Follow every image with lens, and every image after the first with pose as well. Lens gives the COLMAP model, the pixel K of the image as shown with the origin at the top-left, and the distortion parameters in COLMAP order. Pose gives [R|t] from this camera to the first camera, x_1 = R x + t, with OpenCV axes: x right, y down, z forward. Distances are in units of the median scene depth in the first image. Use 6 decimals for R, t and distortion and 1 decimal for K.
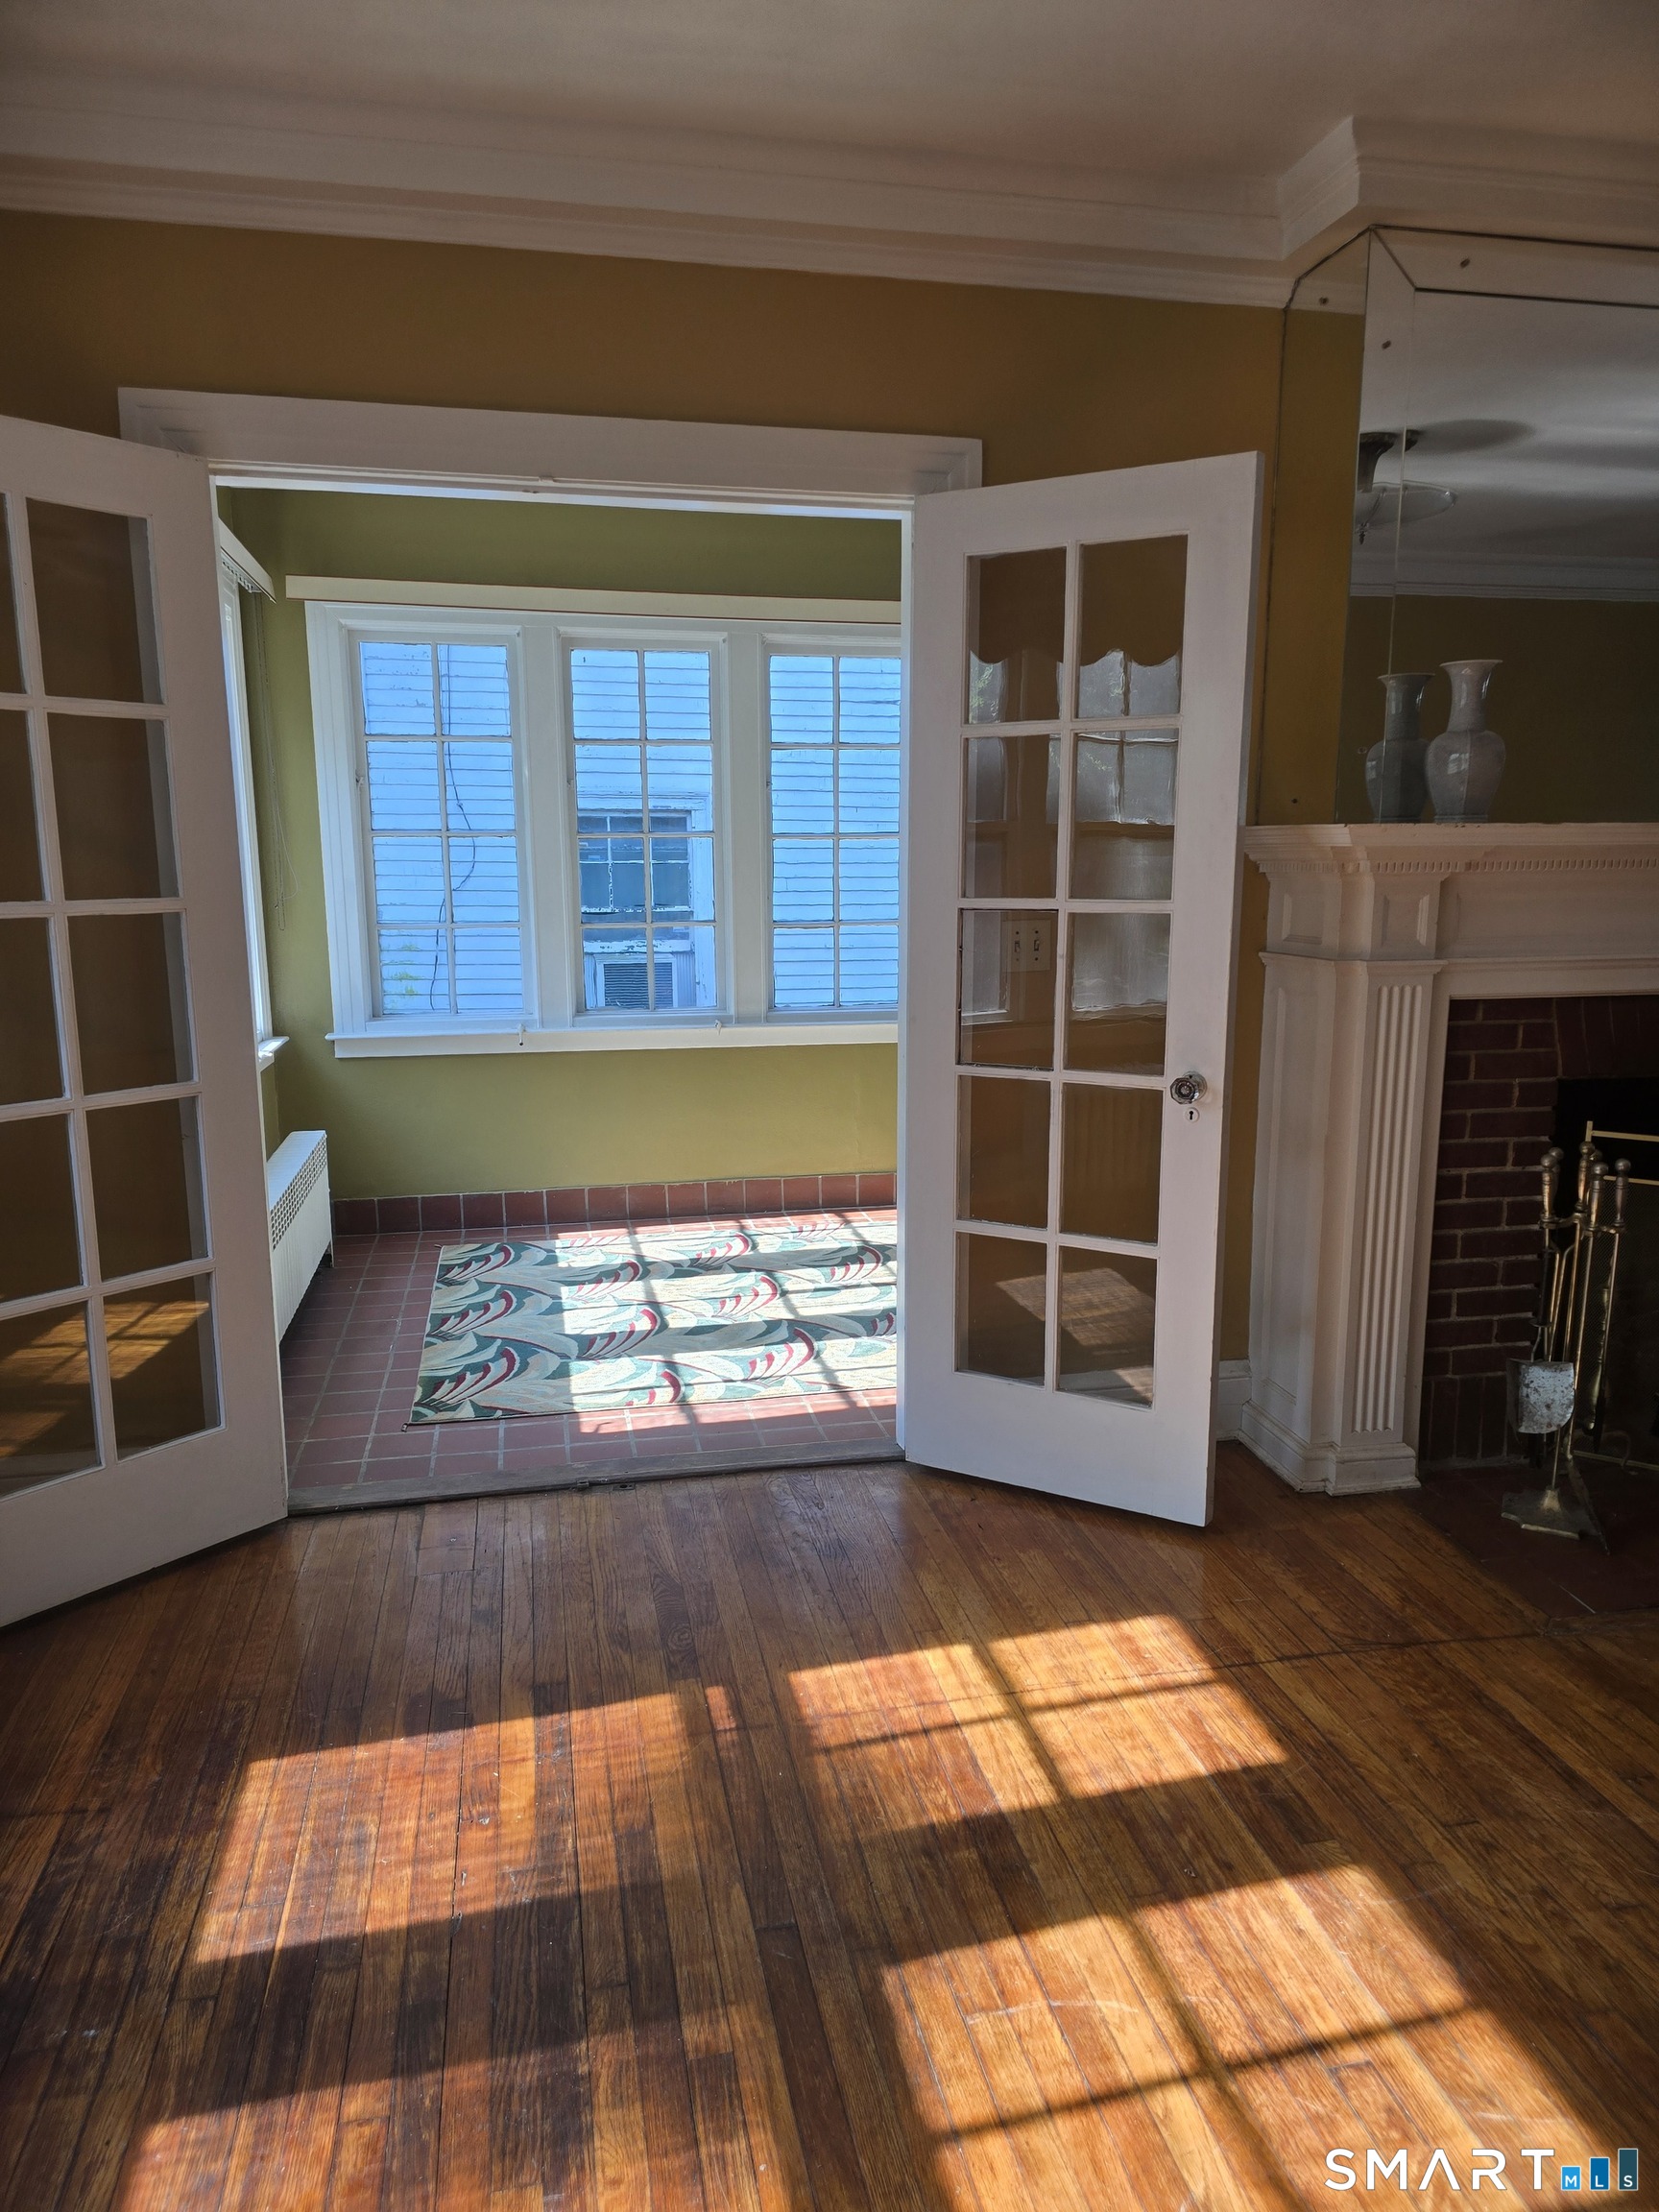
lens RADIAL K [[1494.4, 0, 827.0], [0, 1494.4, 1107.9], [0, 0, 1]] dist [0.034087, -0.008858]
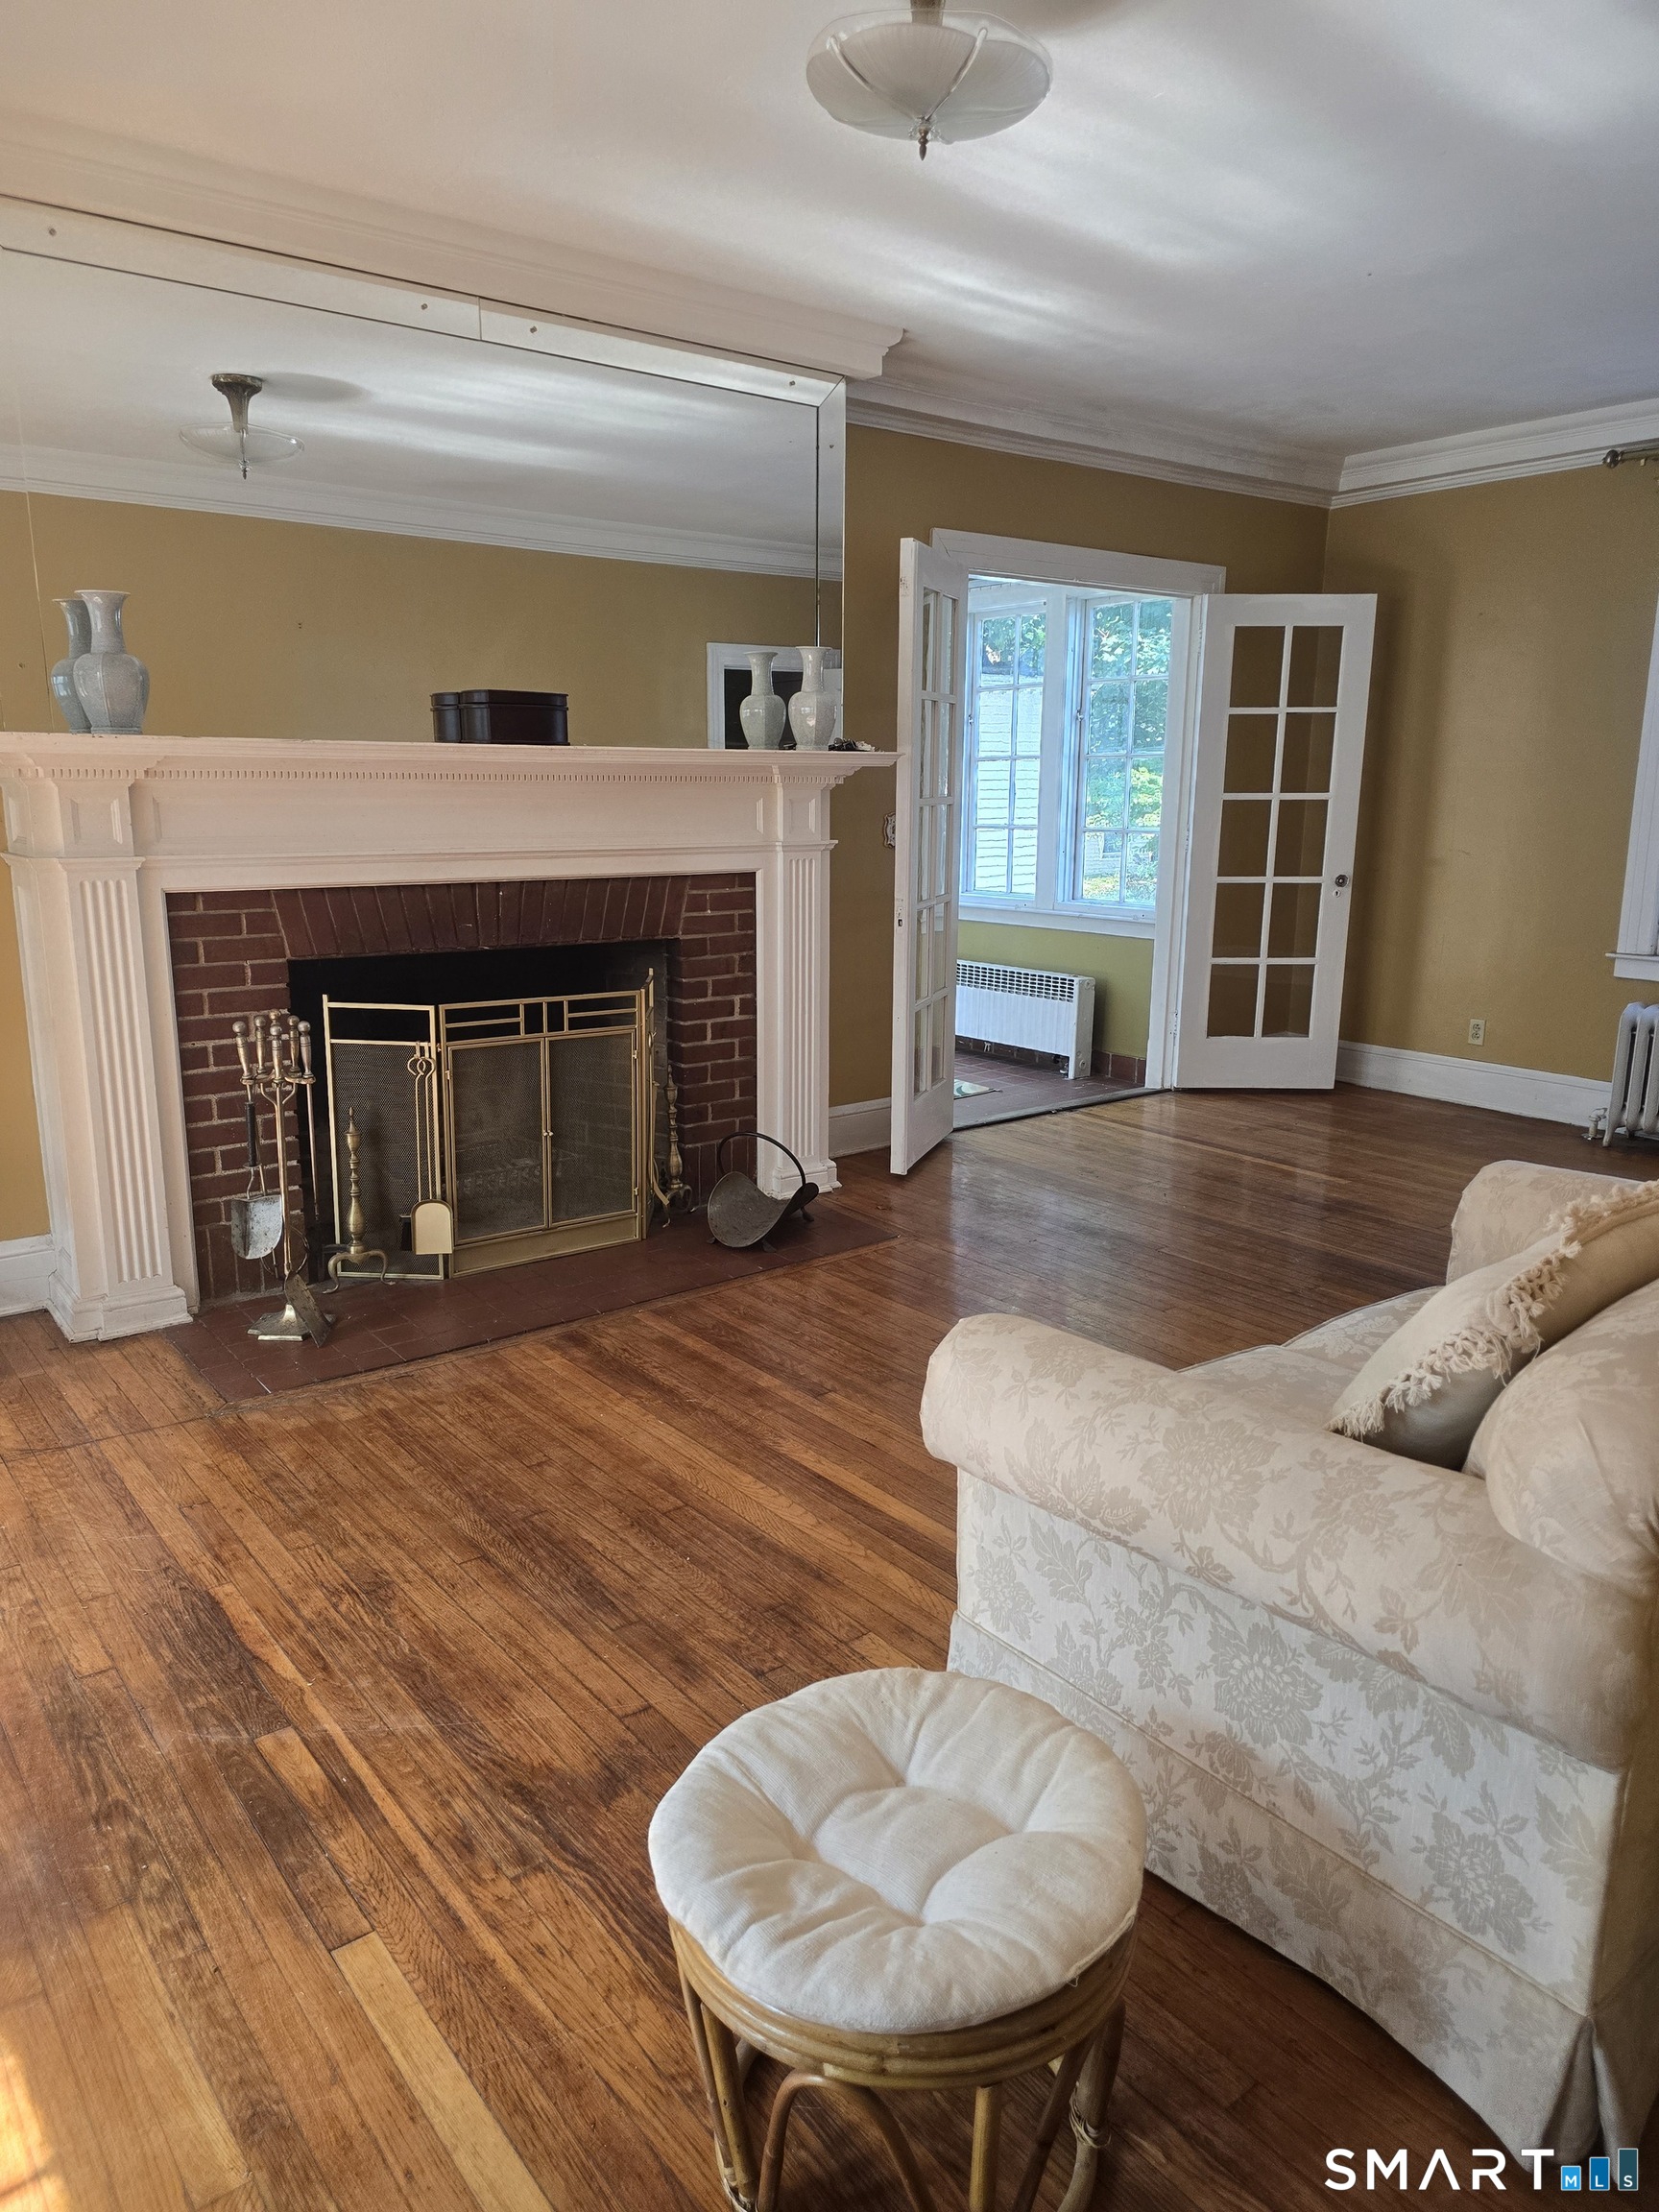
lens RADIAL K [[1494.4, 0, 834.4], [0, 1494.4, 1090.0], [0, 0, 1]] dist [0.034087, -0.008858]
pose [[0.887049, -0.078191, 0.455005, 0.340646], [0.061152, 0.996769, 0.052074, 0.049558], [-0.457606, -0.018368, 0.888965, -0.253100]]
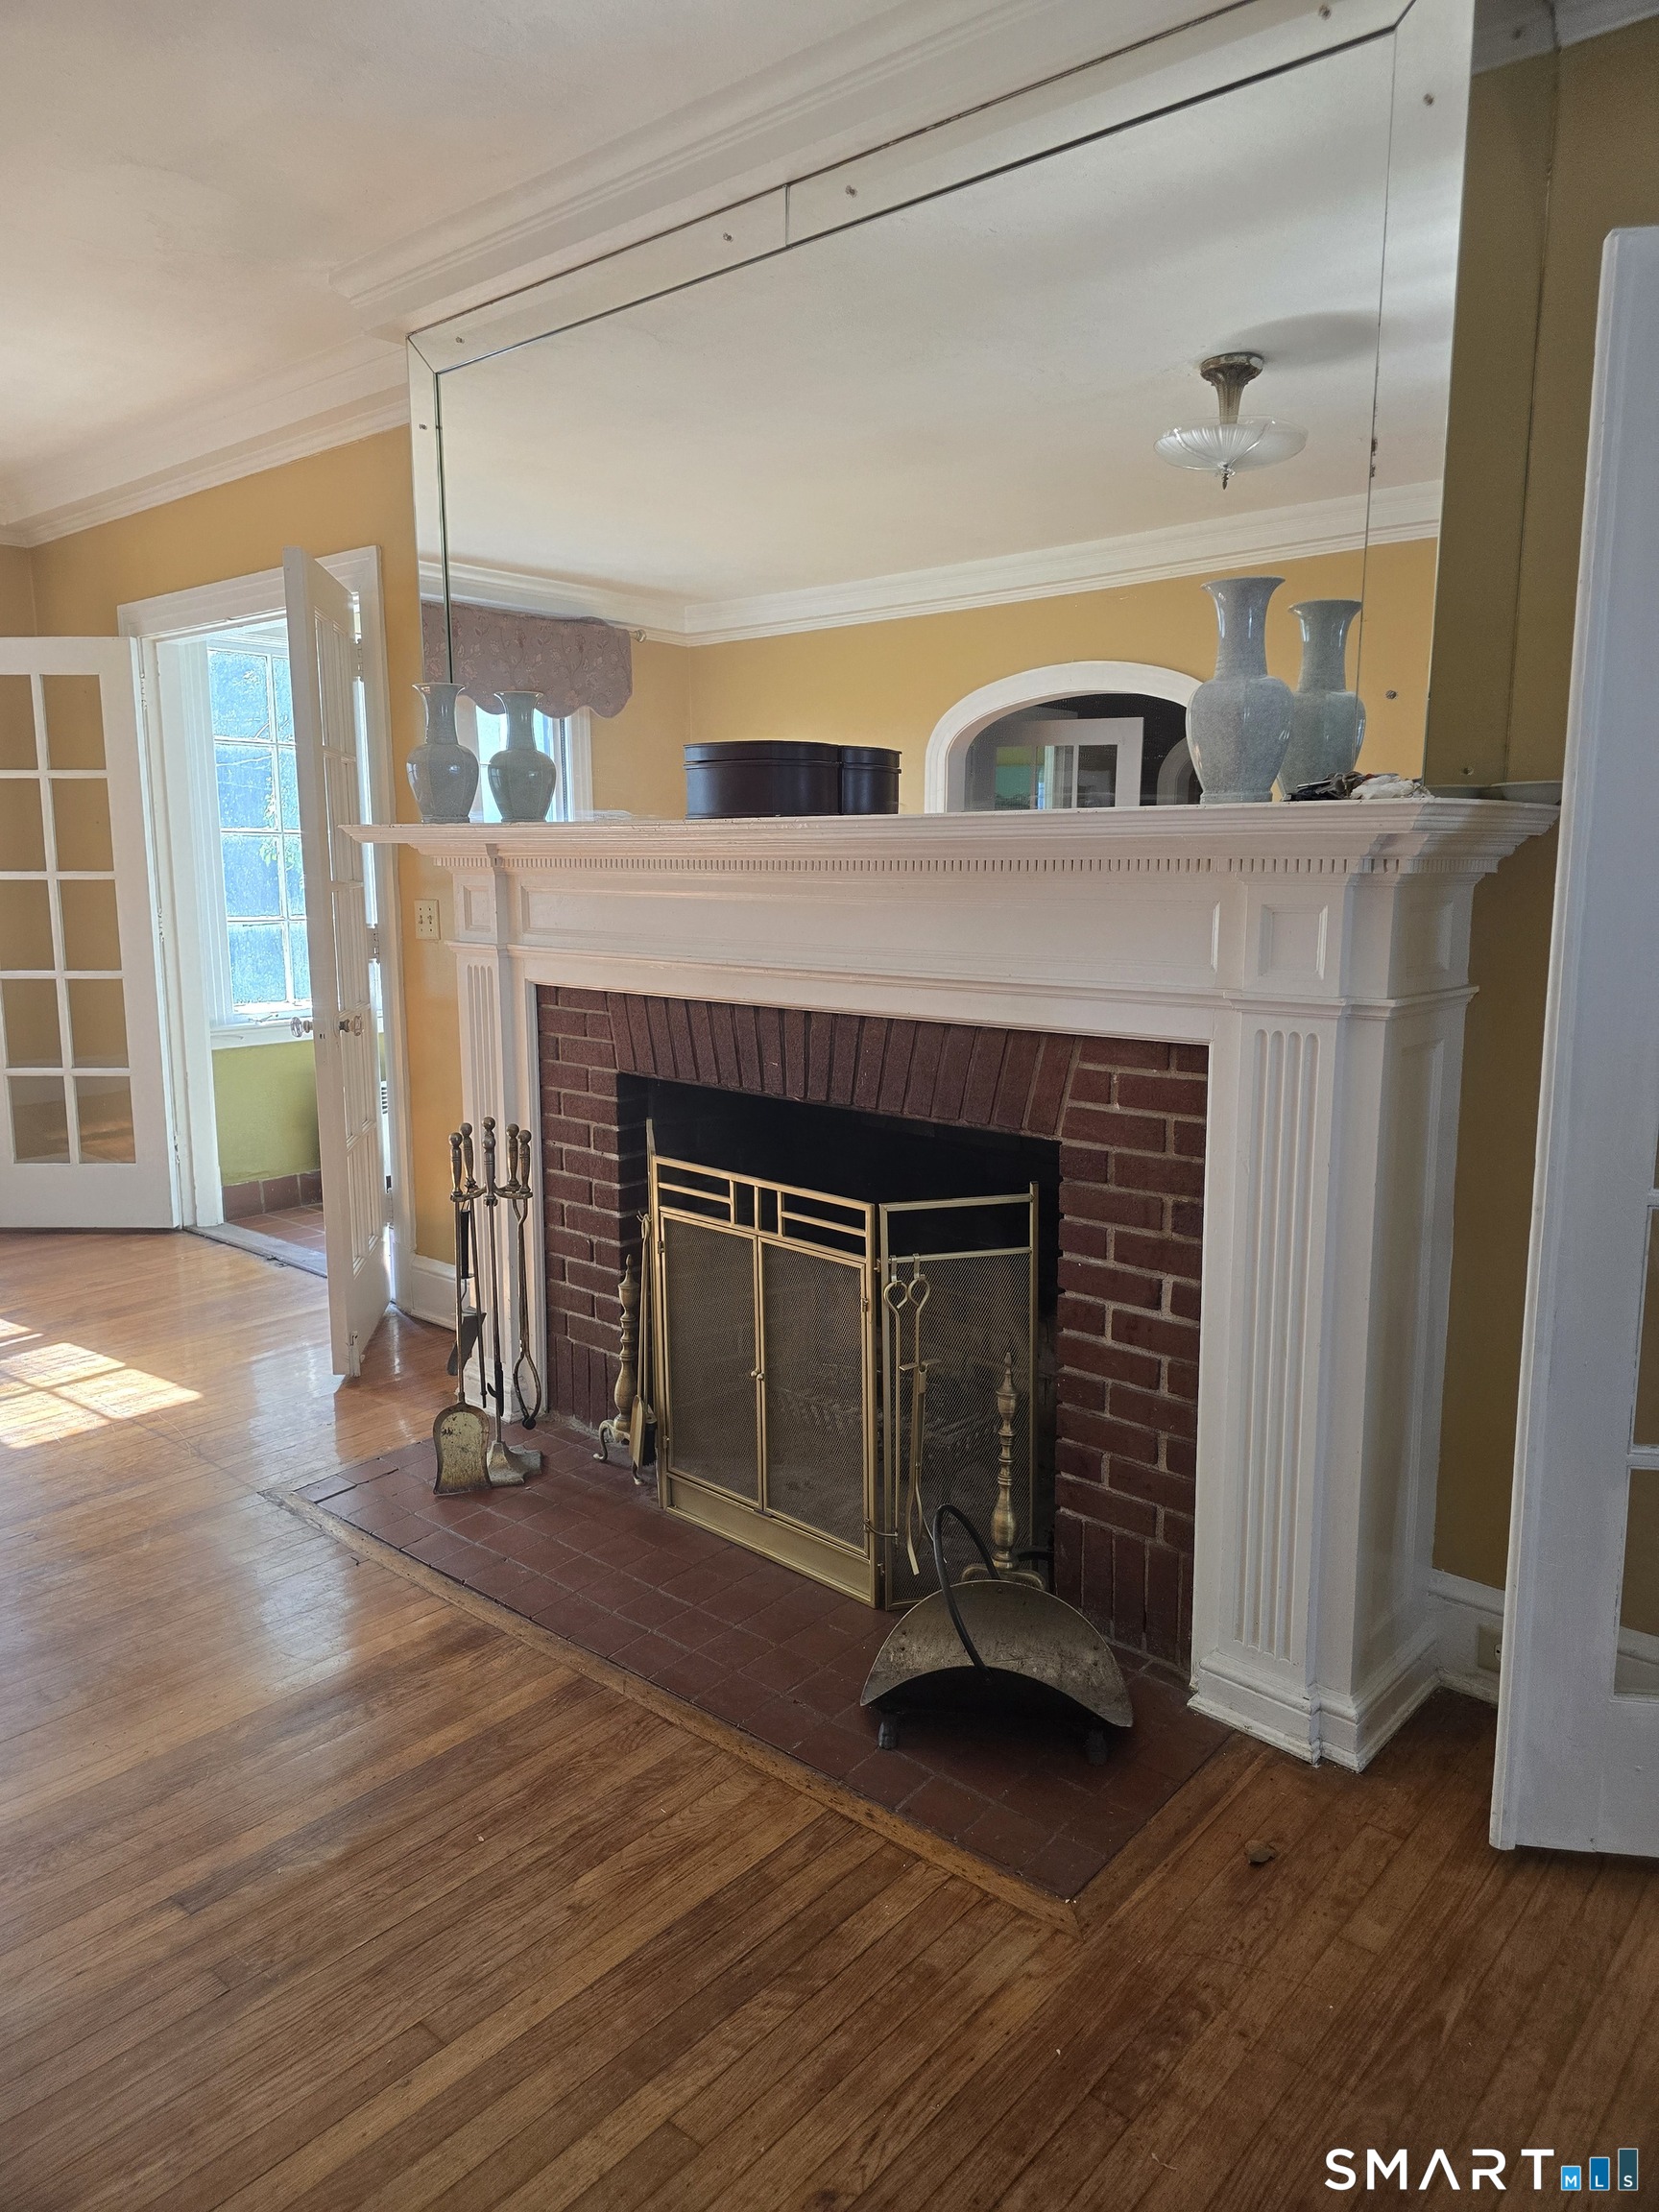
lens RADIAL K [[1494.4, 0, 858.4], [0, 1494.4, 1061.5], [0, 0, 1]] dist [0.034087, -0.008858]
pose [[0.609018, 0.114822, -0.784801, 1.457711], [-0.137495, 0.989769, 0.038111, -0.091914], [0.781148, 0.084696, 0.618575, 0.518331]]
